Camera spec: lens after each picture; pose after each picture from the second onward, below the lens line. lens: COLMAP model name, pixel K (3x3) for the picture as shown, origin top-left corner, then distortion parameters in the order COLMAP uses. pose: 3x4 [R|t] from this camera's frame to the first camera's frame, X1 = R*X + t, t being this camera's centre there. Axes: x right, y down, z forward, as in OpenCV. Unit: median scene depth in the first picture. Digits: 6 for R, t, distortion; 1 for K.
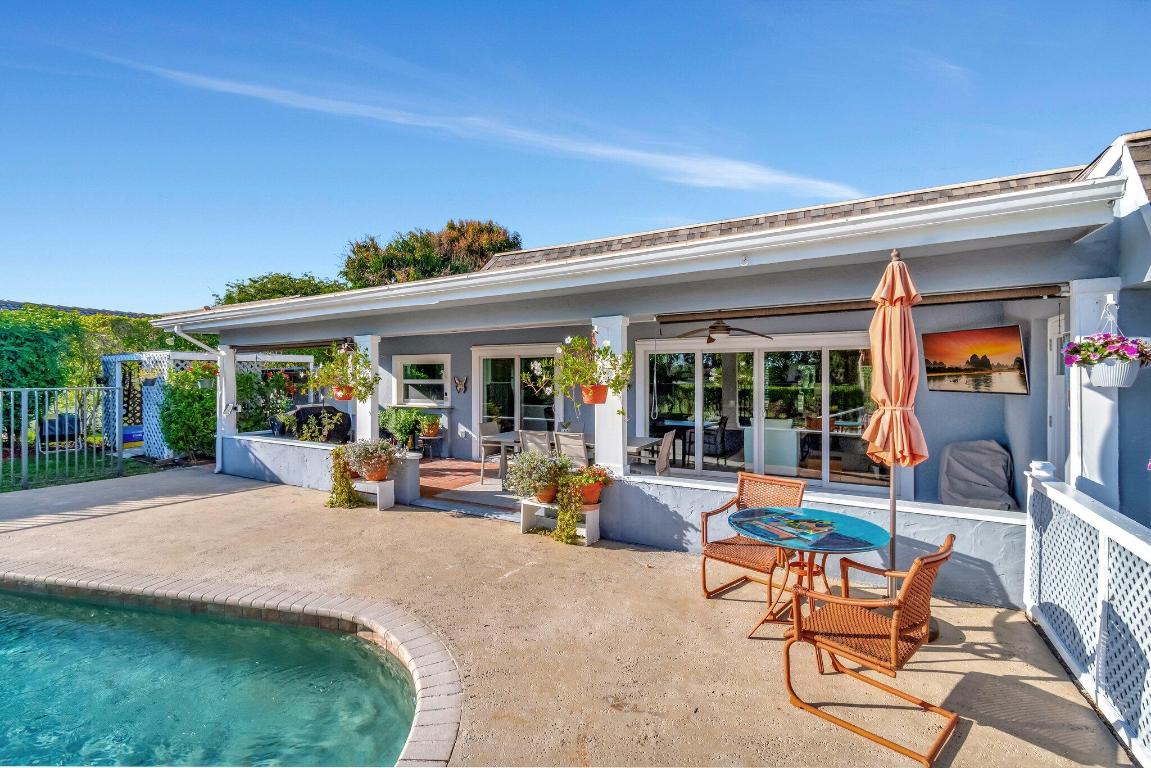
lens RADIAL K [[507.4, 0, 569.9], [0, 507.4, 381.3], [0, 0, 1]] dist [0.000520, -0.000230]
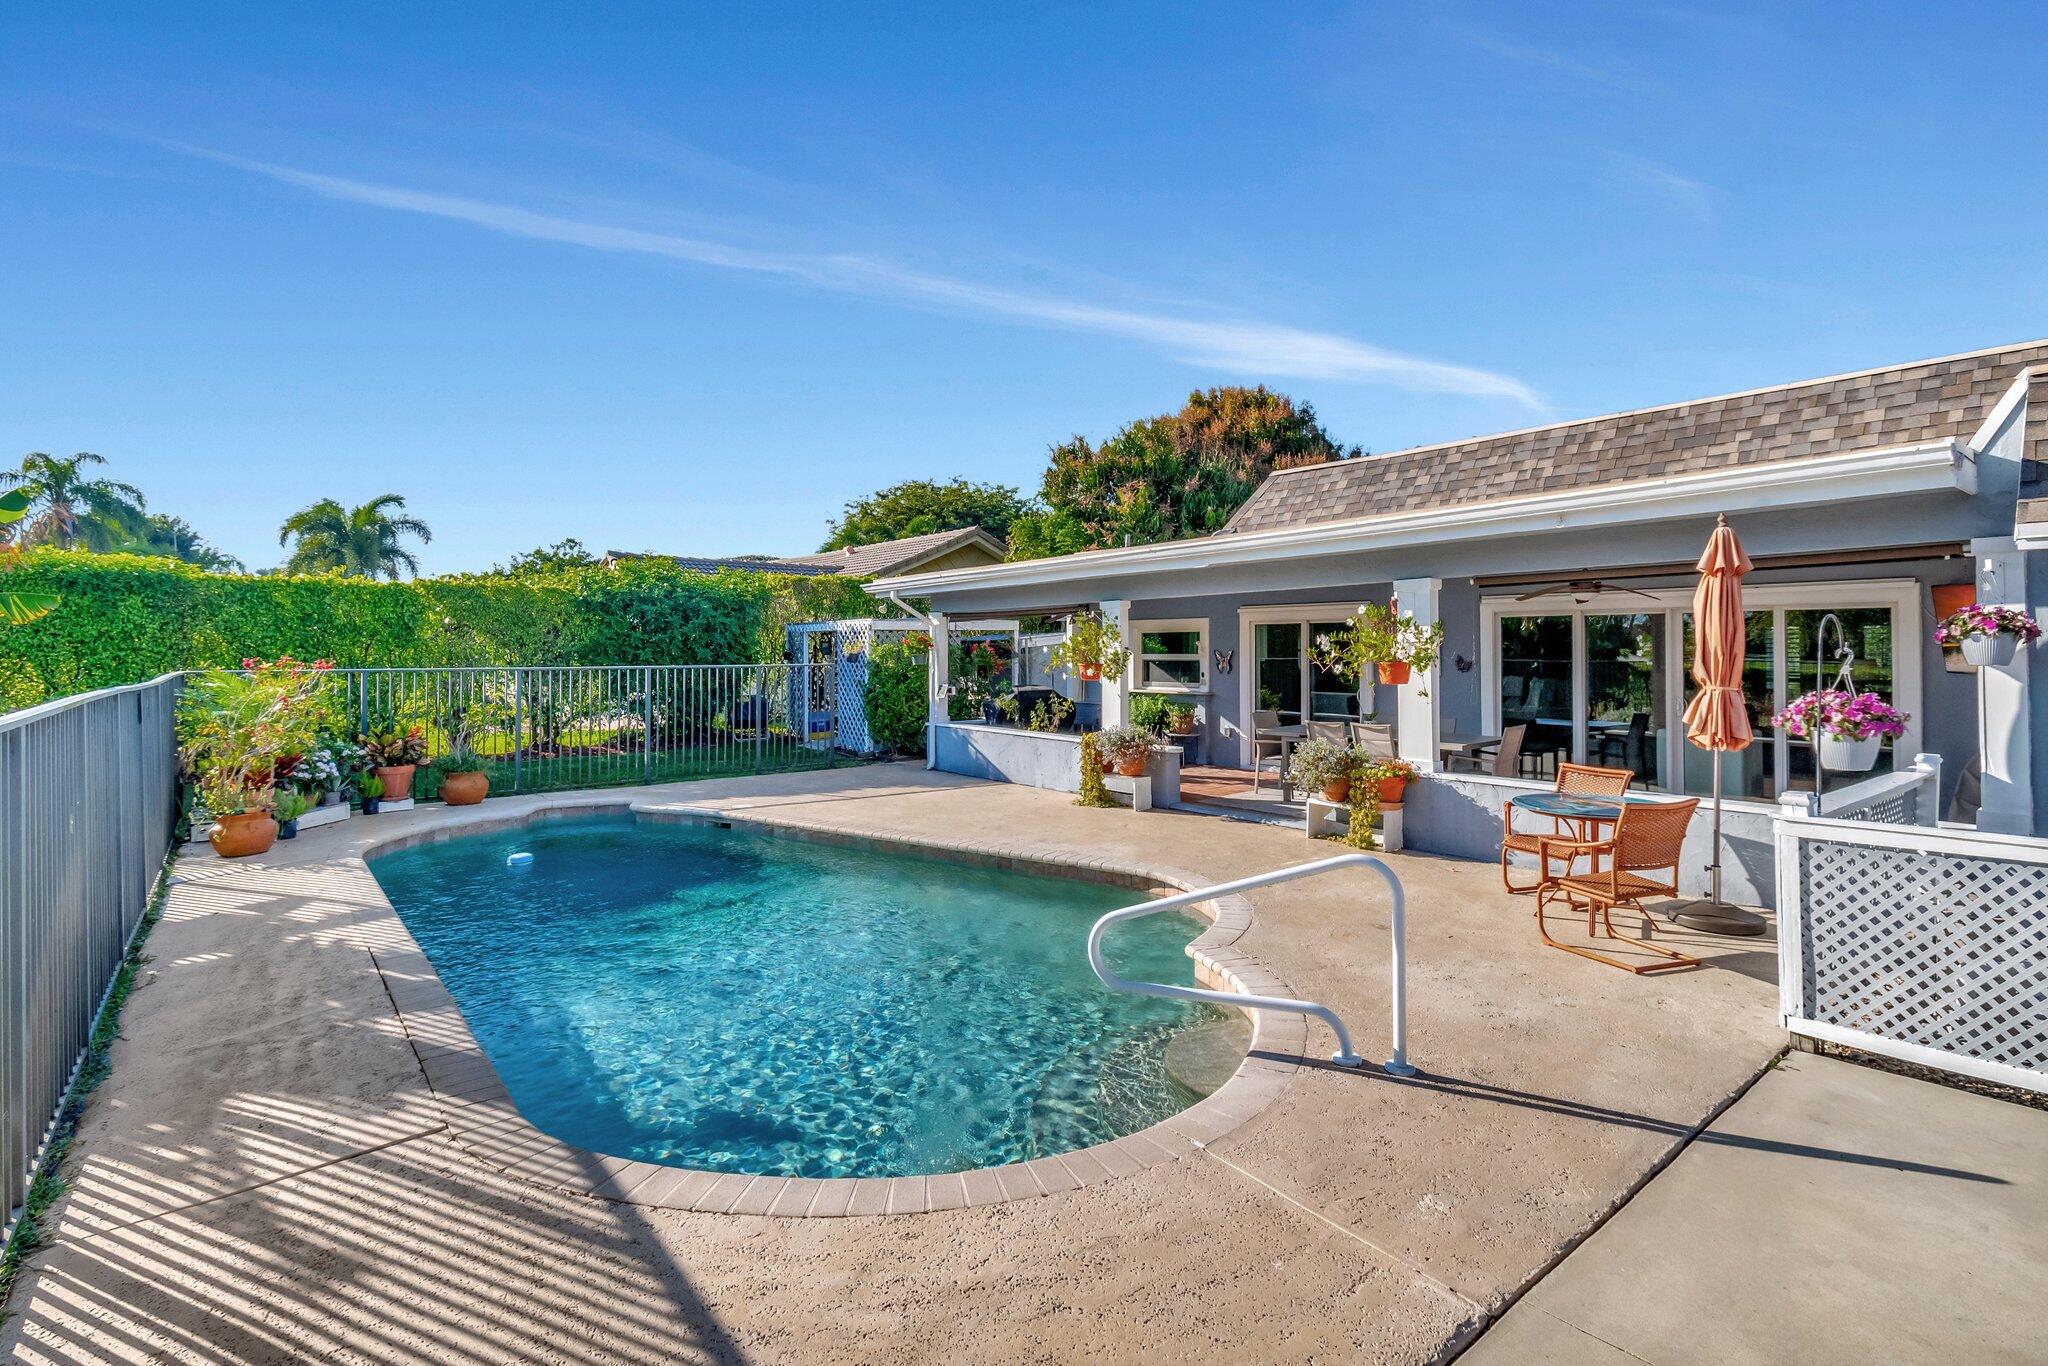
lens RADIAL K [[977.2, 0, 1091.8], [0, 977.2, 648.8], [0, 0, 1]] dist [-0.000072, -0.000183]
pose [[0.947905, -0.001746, -0.318547, 0.052766], [-0.000458, 0.999976, -0.006844, -0.002137], [0.318552, 0.006633, 0.947882, -0.415090]]
